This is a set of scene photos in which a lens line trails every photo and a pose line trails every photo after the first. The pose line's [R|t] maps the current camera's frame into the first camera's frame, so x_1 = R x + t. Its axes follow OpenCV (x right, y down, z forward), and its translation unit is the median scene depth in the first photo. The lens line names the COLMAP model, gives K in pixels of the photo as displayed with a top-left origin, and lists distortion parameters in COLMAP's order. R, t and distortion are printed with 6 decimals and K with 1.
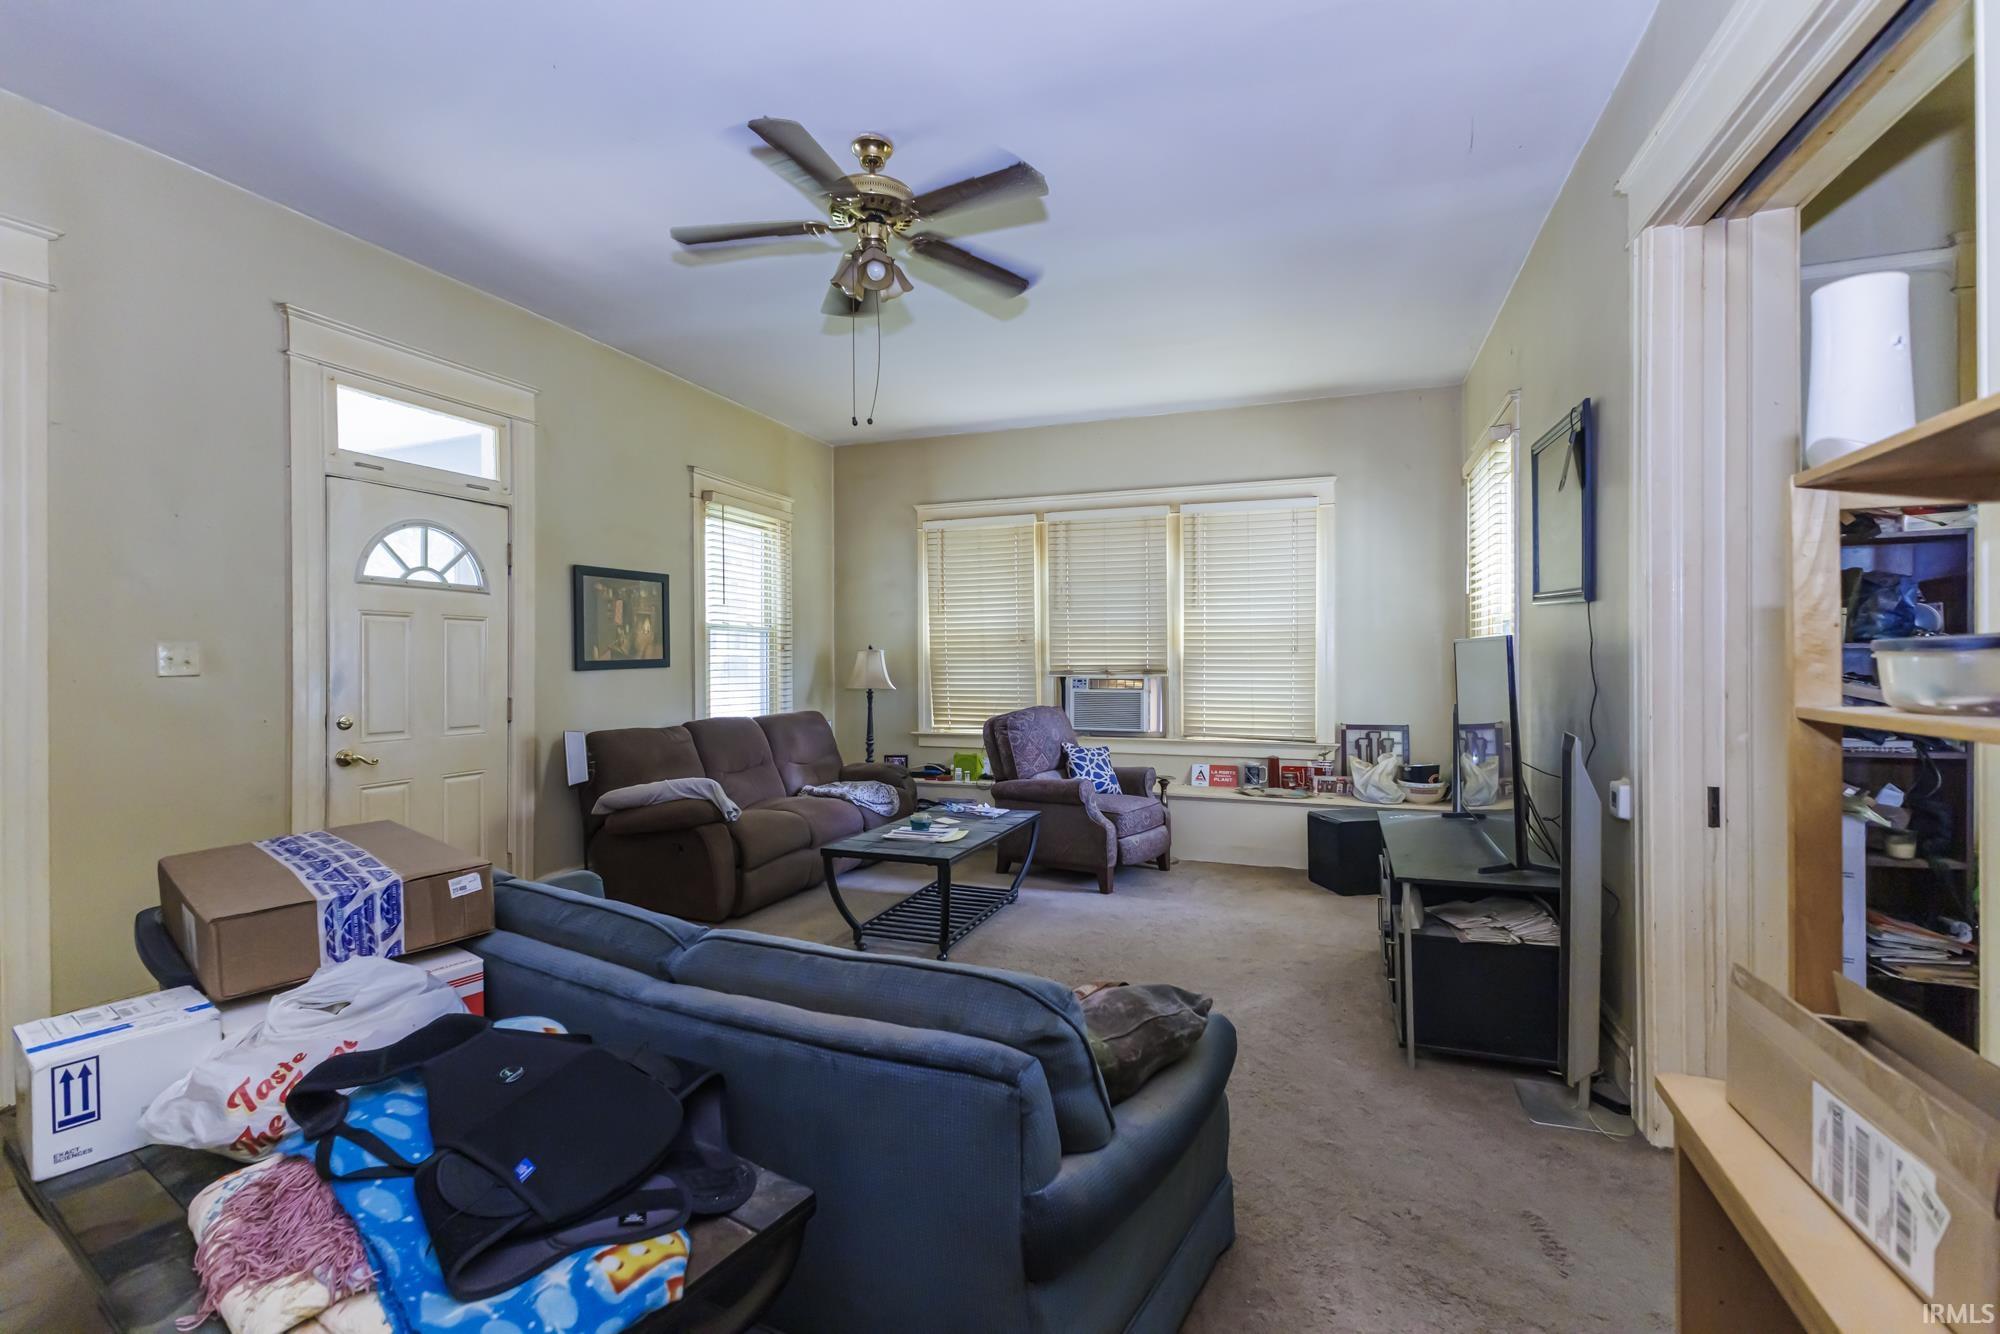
lens RADIAL K [[867.6, 0, 974.1], [0, 867.6, 654.3], [0, 0, 1]] dist [-0.000083, -0.006264]
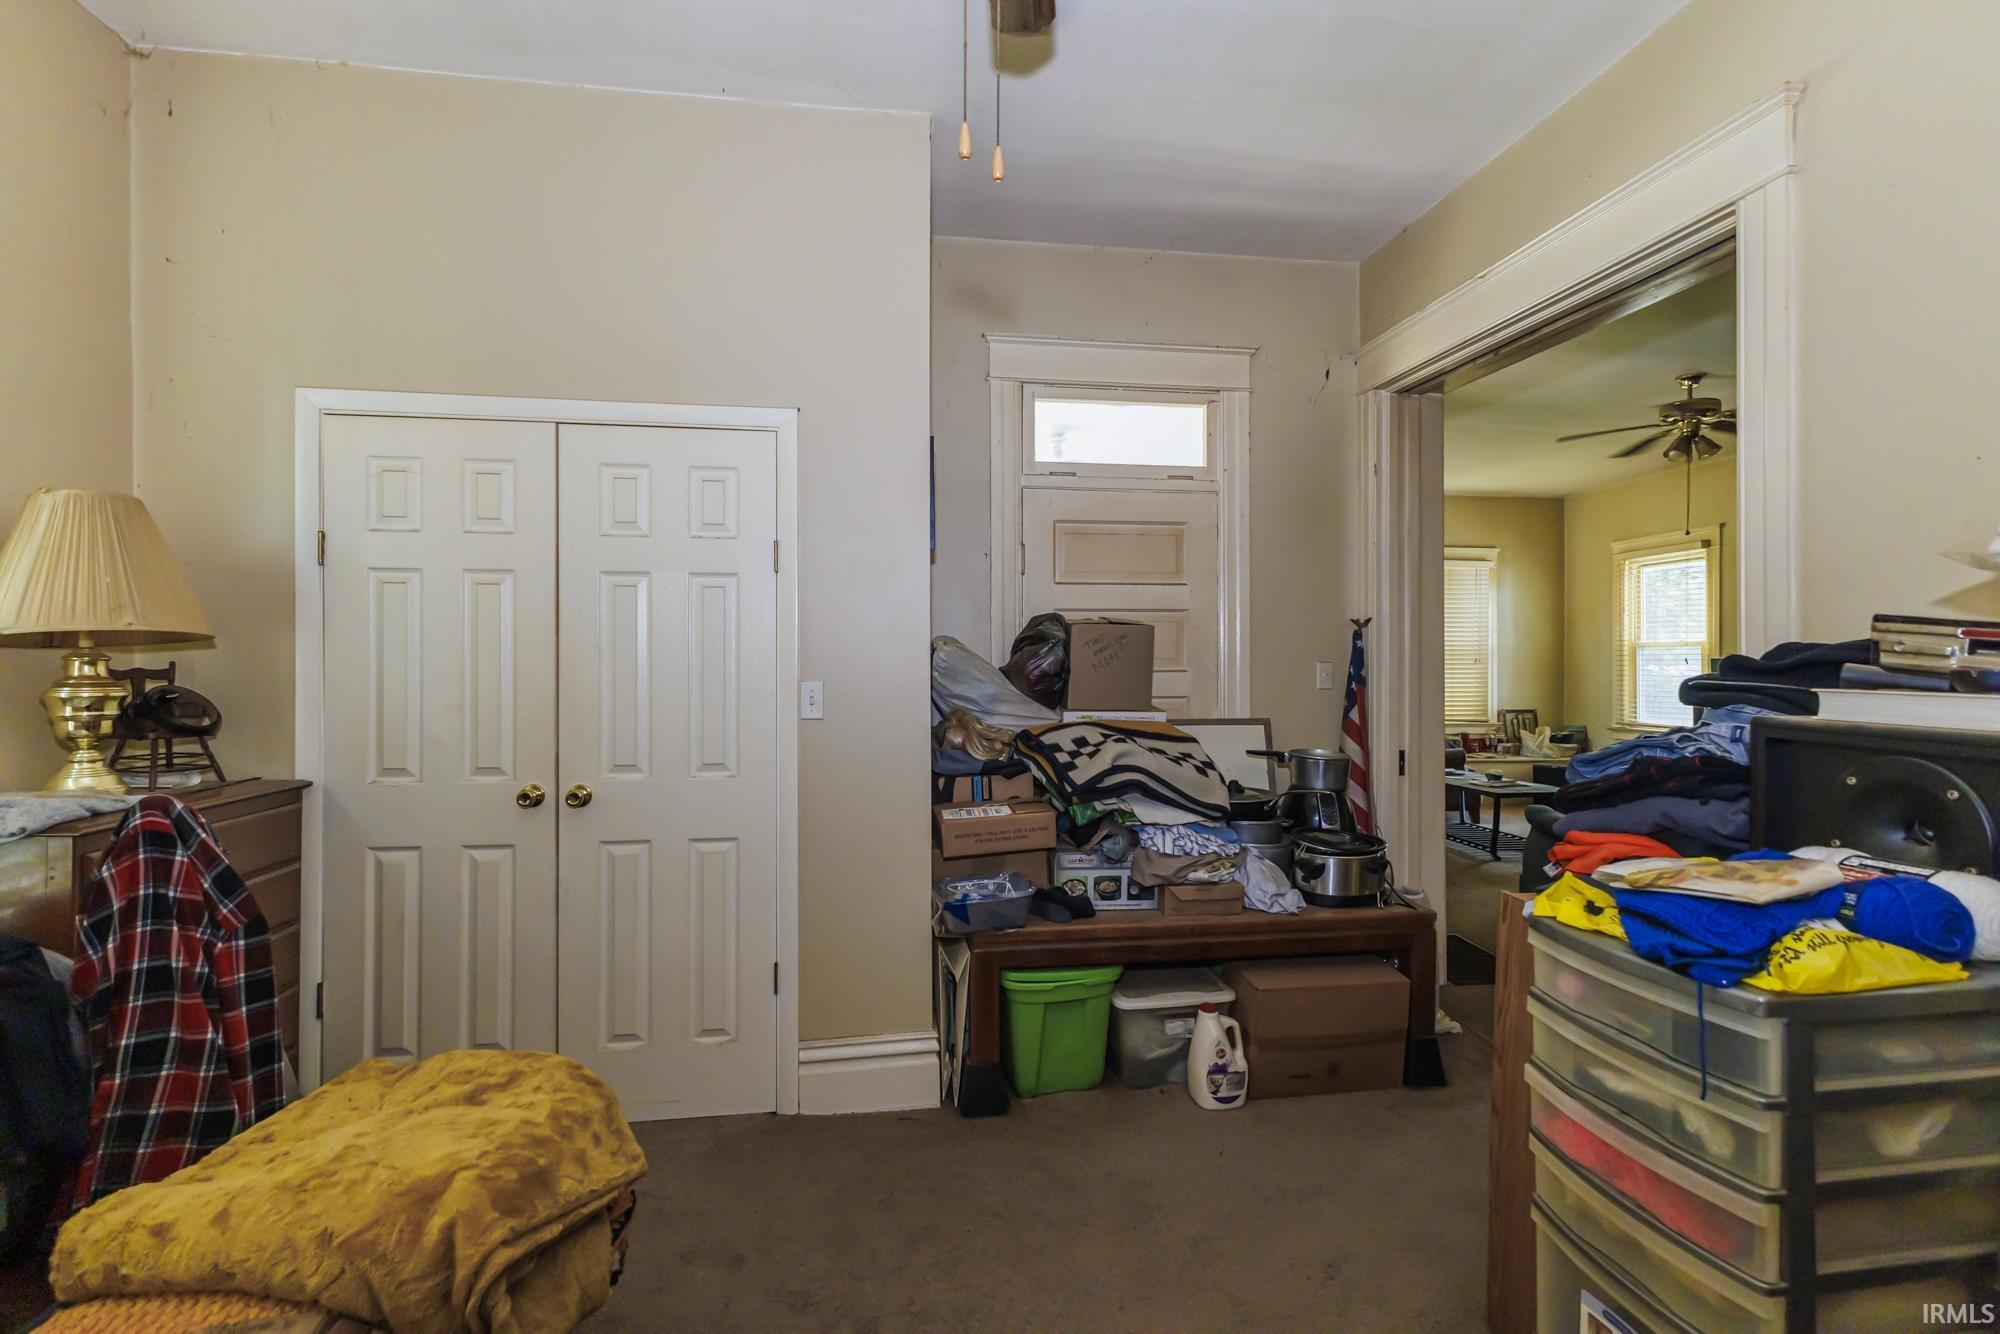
lens RADIAL K [[840.8, 0, 1000.0], [0, 840.8, 667.0], [0, 0, 1]] dist [-0.000118, -0.000008]
pose [[0.880188, 0.006473, 0.474581, -1.094162], [-0.009245, 0.999951, 0.003507, 0.007901], [-0.474535, -0.007474, 0.880205, 0.109924]]
